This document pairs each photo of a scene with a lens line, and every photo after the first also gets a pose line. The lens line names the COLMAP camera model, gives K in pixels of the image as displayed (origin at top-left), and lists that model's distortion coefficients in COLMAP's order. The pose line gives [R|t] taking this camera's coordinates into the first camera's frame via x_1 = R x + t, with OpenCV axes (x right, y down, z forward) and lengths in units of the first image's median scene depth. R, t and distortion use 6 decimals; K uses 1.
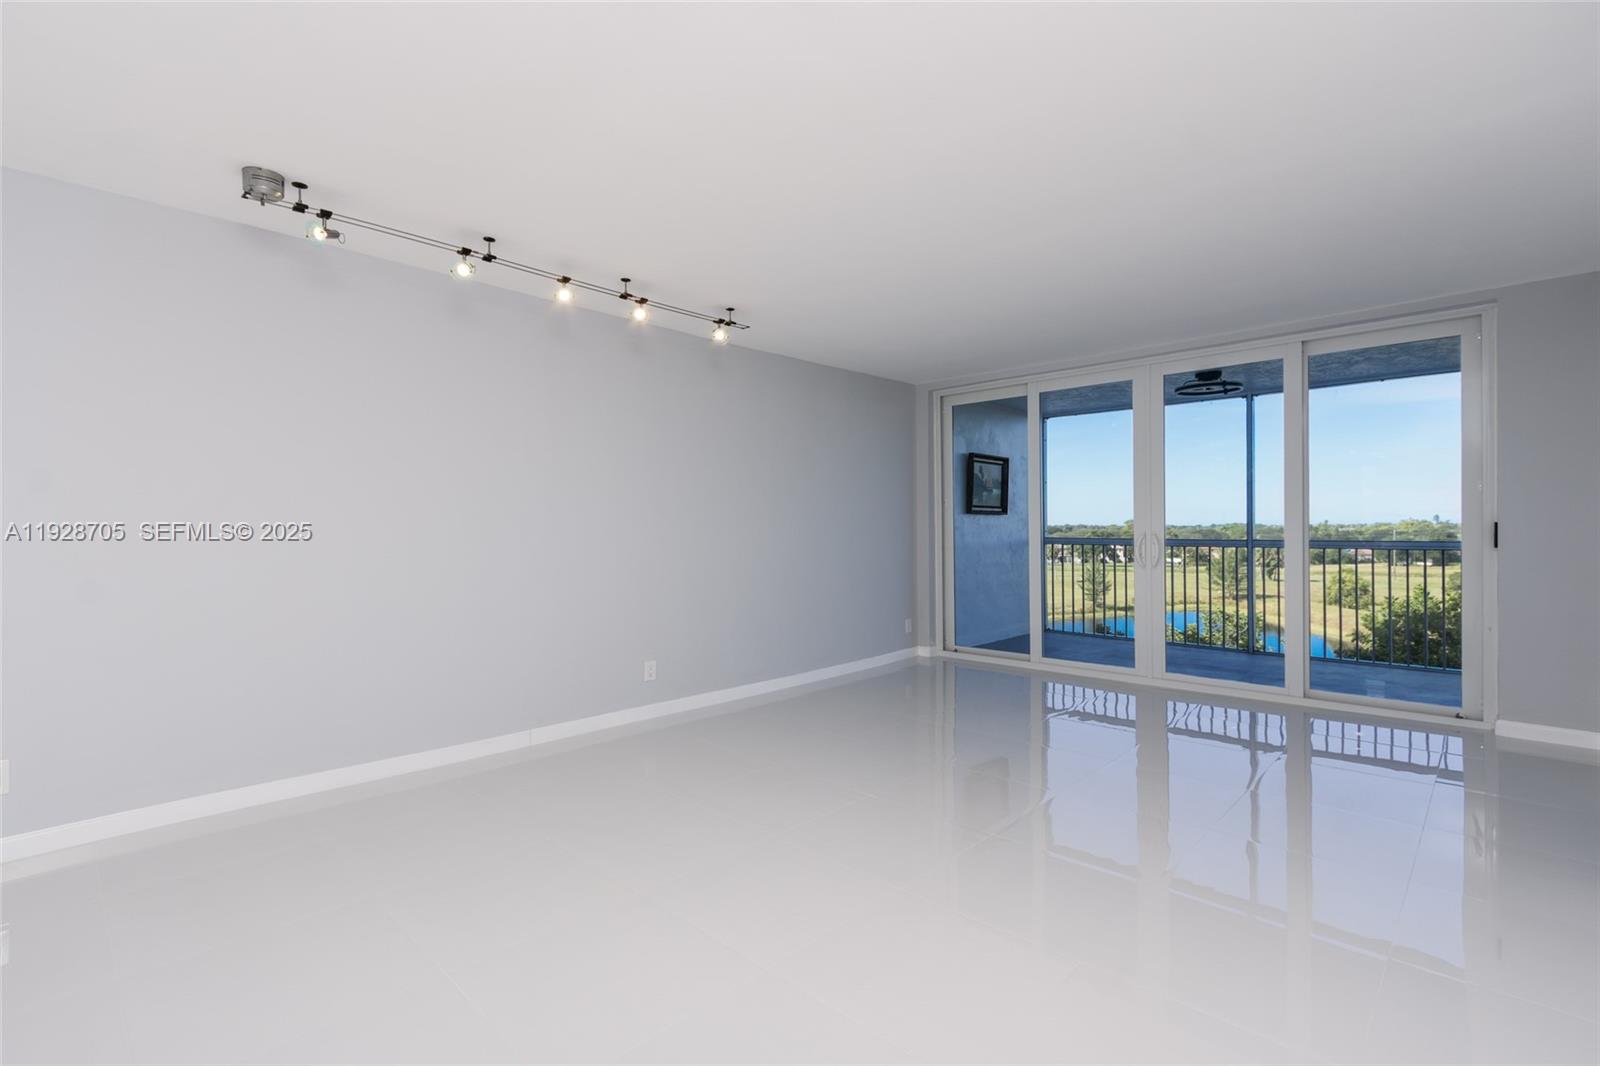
lens RADIAL K [[732.8, 0, 802.5], [0, 732.8, 534.7], [0, 0, 1]] dist [0.001473, 0.000338]
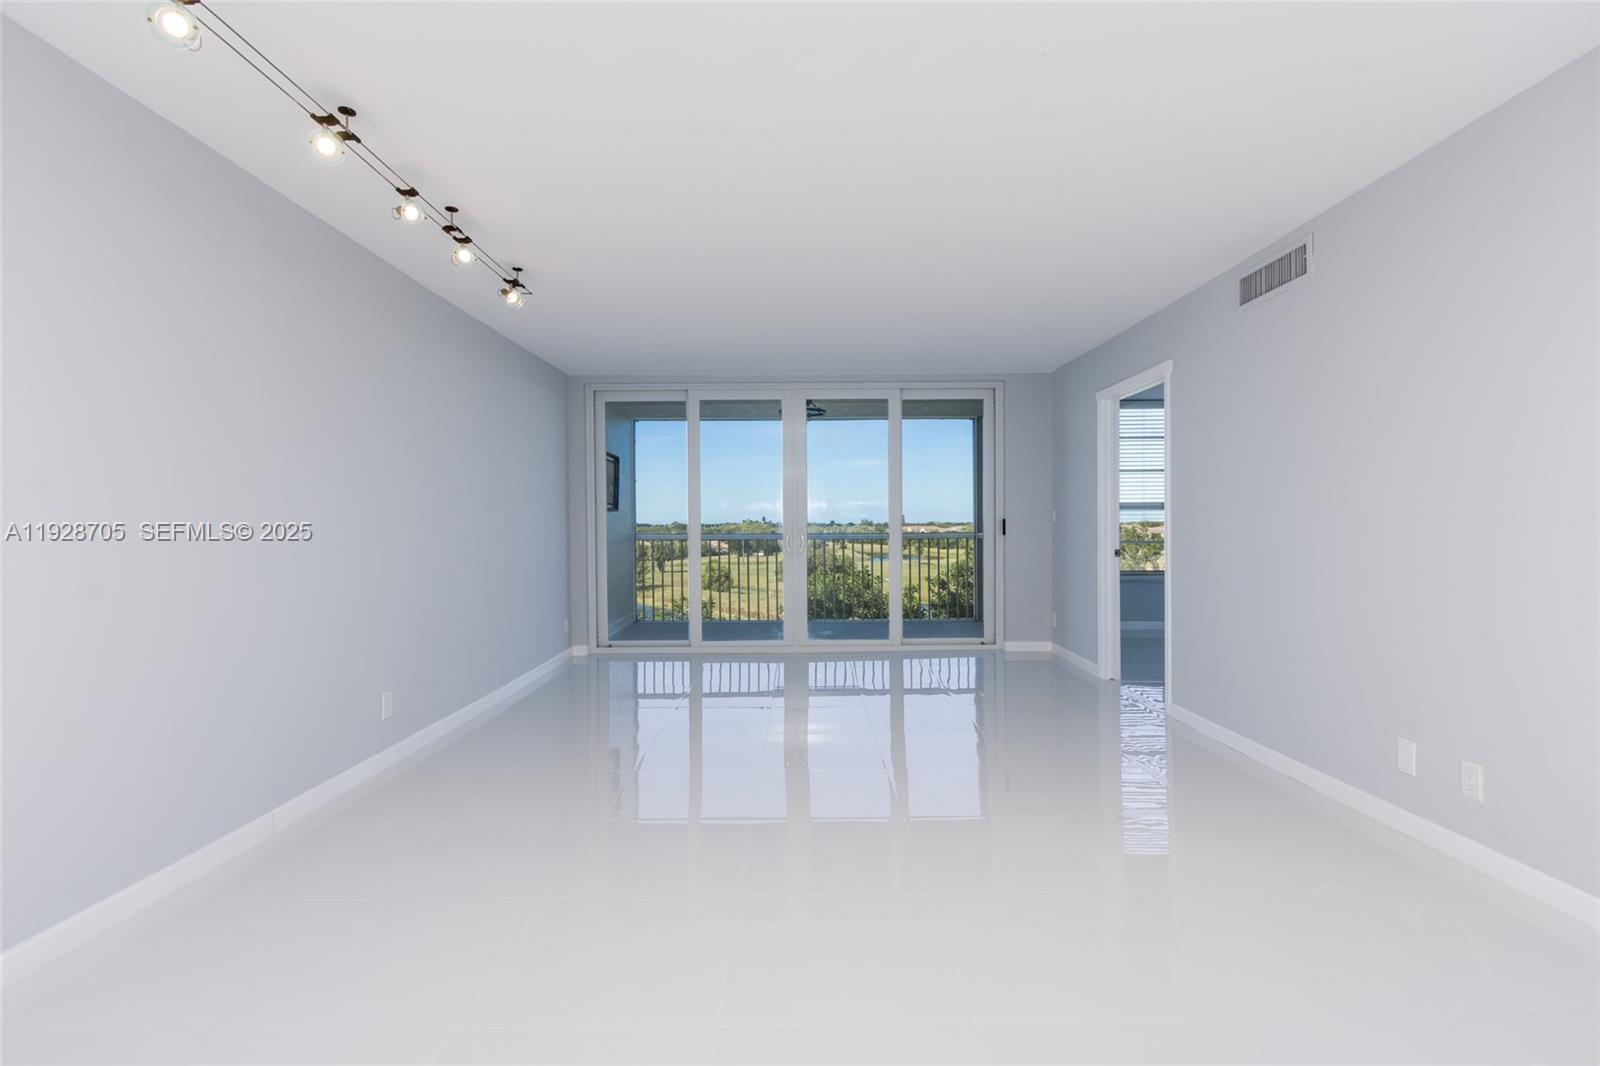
lens RADIAL K [[732.8, 0, 802.5], [0, 732.8, 534.7], [0, 0, 1]] dist [0.001473, 0.000338]
pose [[0.722274, -0.010293, 0.691530, -0.318180], [0.010099, 0.999940, 0.004336, 0.004388], [-0.691533, 0.003852, 0.722334, 0.097948]]
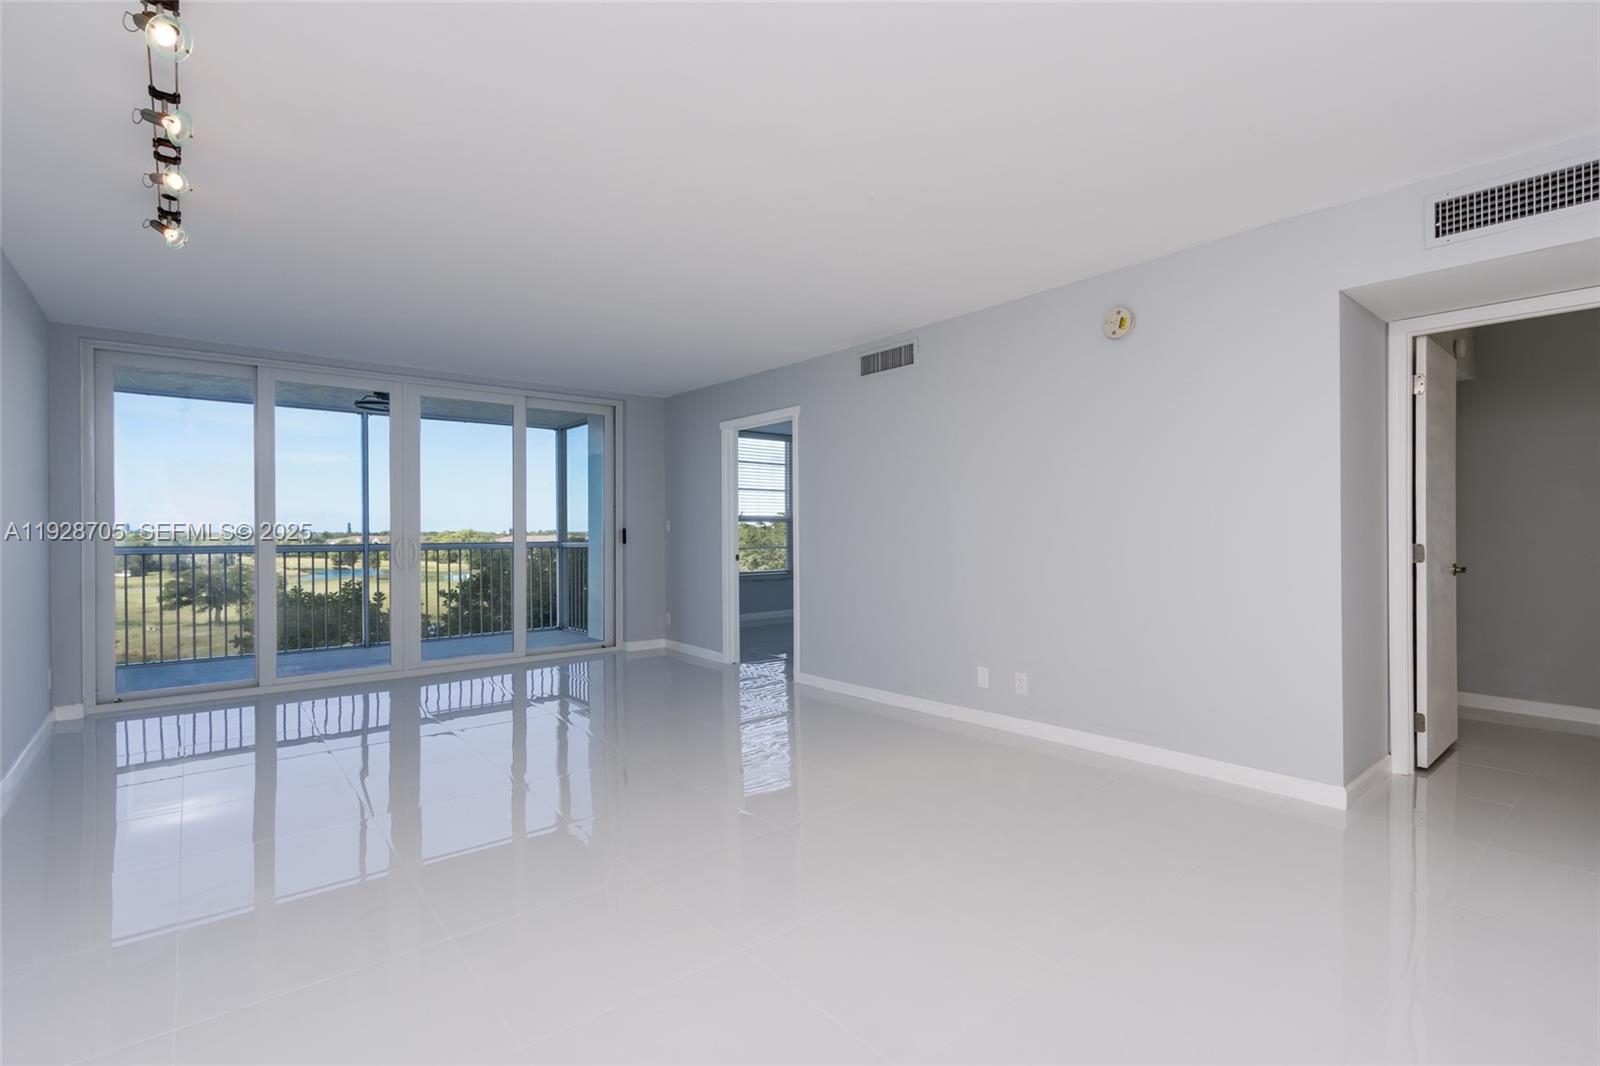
lens RADIAL K [[737.3, 0, 803.4], [0, 737.3, 529.8], [0, 0, 1]] dist [0.000222, 0.000123]
pose [[0.118382, 0.004496, 0.992958, -0.479383], [0.014880, 0.999869, -0.006301, 0.002631], [-0.992857, 0.015522, 0.118299, 0.250162]]
